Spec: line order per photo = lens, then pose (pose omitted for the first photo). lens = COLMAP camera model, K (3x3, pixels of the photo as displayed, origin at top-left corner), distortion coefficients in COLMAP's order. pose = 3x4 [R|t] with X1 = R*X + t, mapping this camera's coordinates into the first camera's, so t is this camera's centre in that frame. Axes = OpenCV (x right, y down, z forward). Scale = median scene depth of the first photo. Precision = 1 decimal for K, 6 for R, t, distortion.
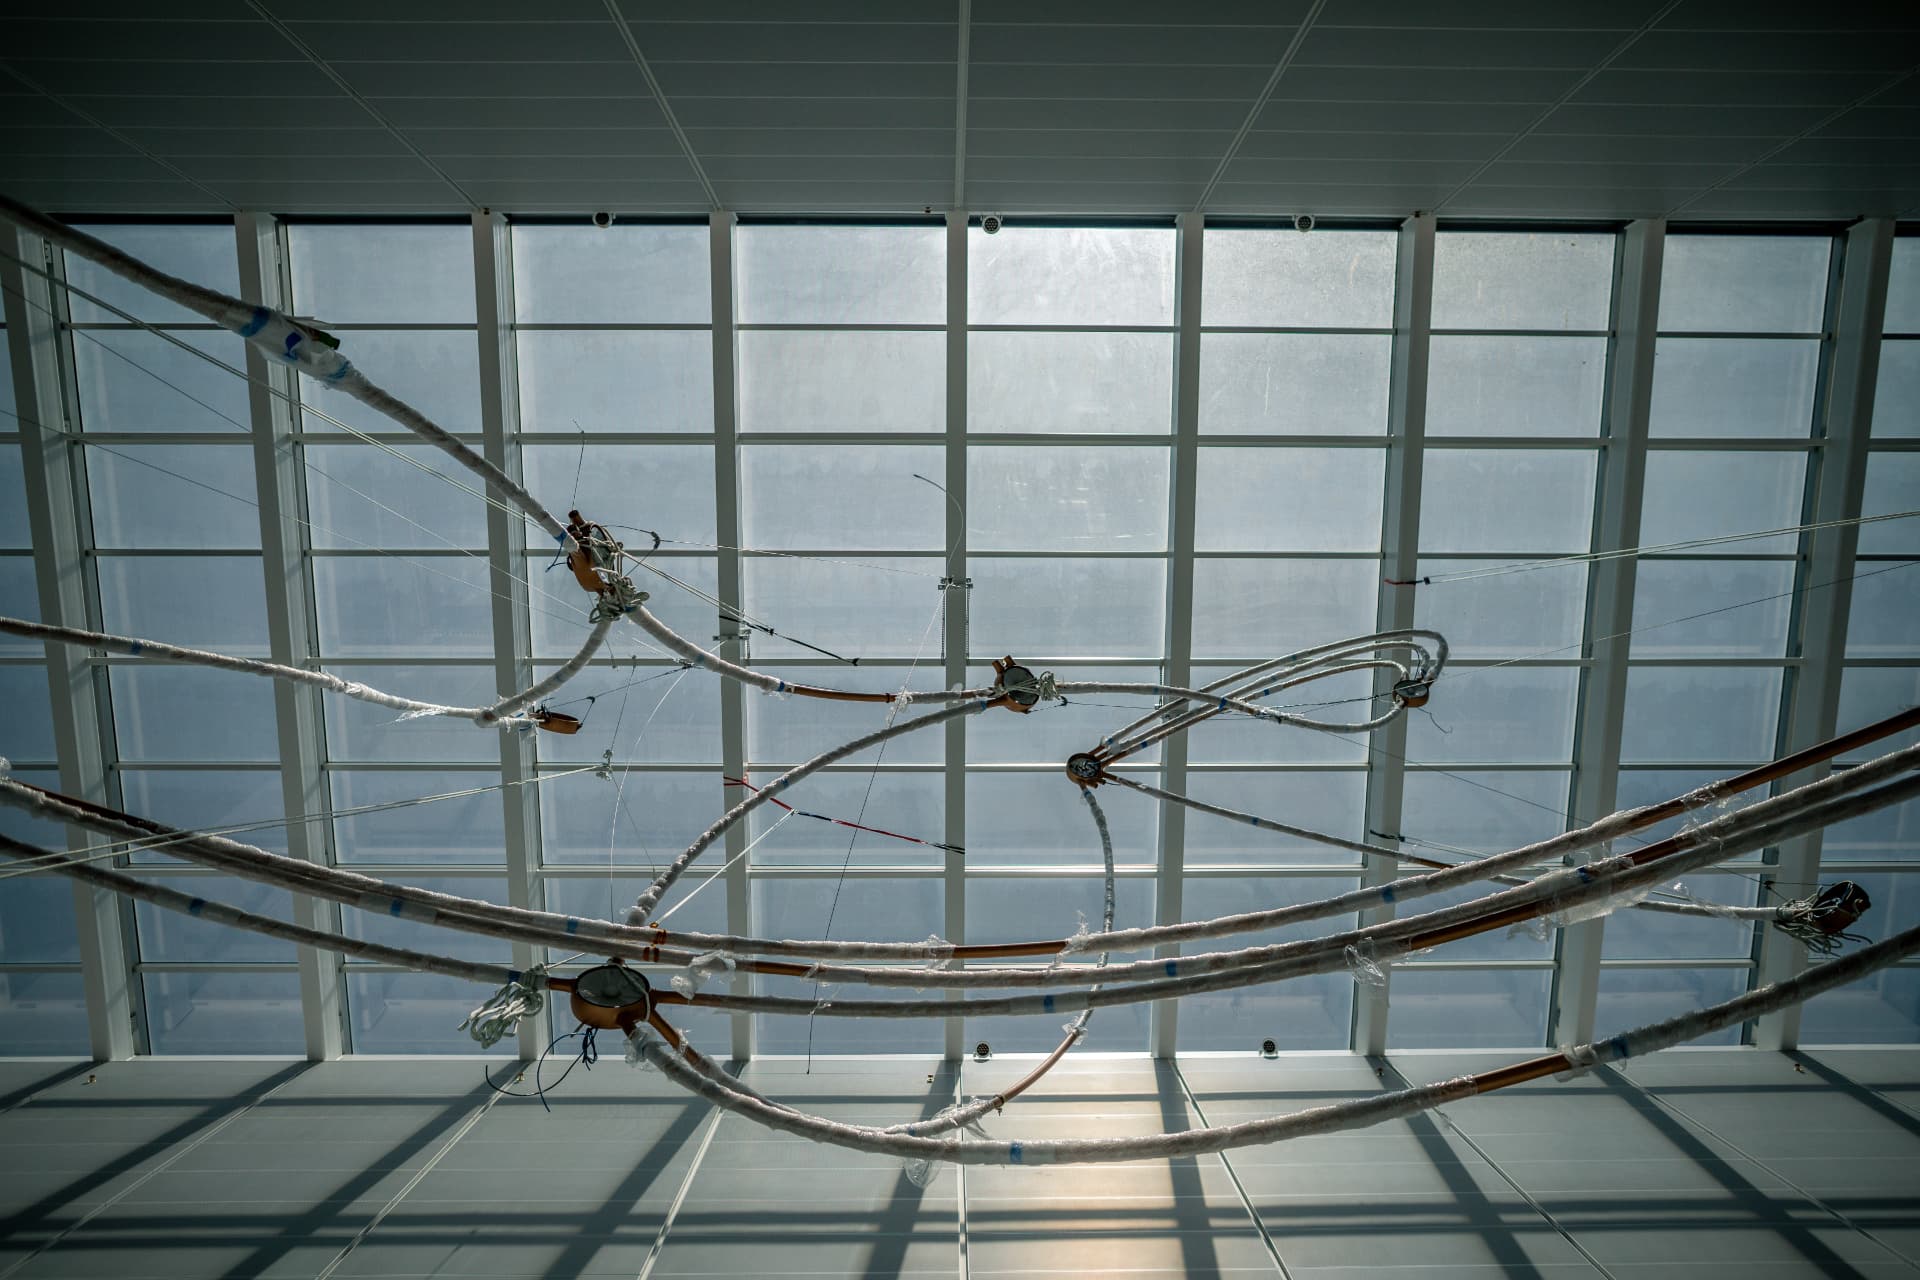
lens RADIAL K [[1311.7, 0, 964.7], [0, 1311.7, 634.3], [0, 0, 1]] dist [-0.005079, 0.000367]
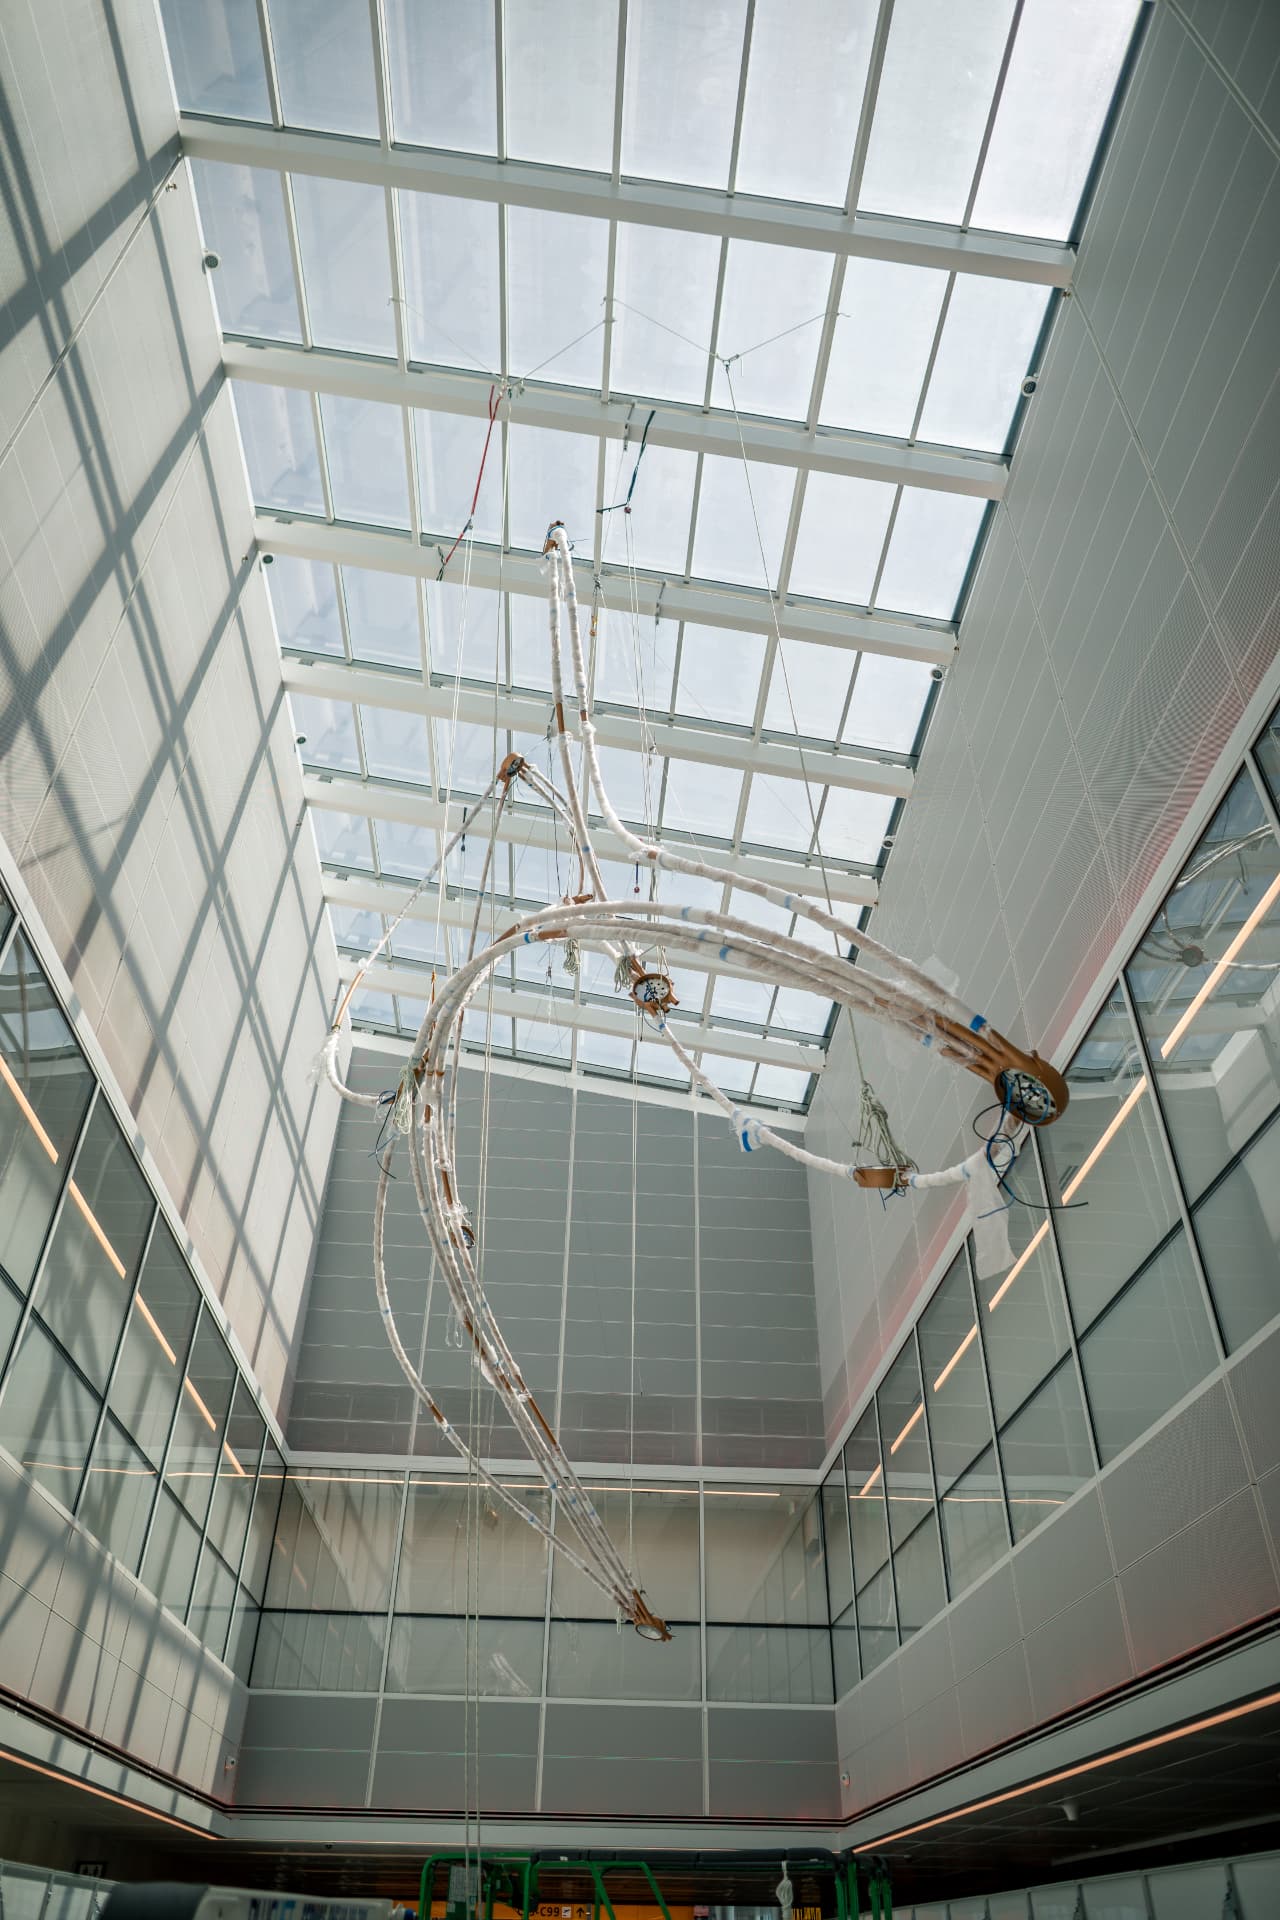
lens RADIAL K [[1311.7, 0, 640.0], [0, 1311.7, 960.0], [0, 0, 1]] dist [-0.005079, 0.000367]
pose [[-0.065452, 0.626825, 0.776406, -0.222753], [-0.997486, -0.062266, -0.033820, -0.000092], [0.027145, -0.776668, 0.629325, -0.006177]]
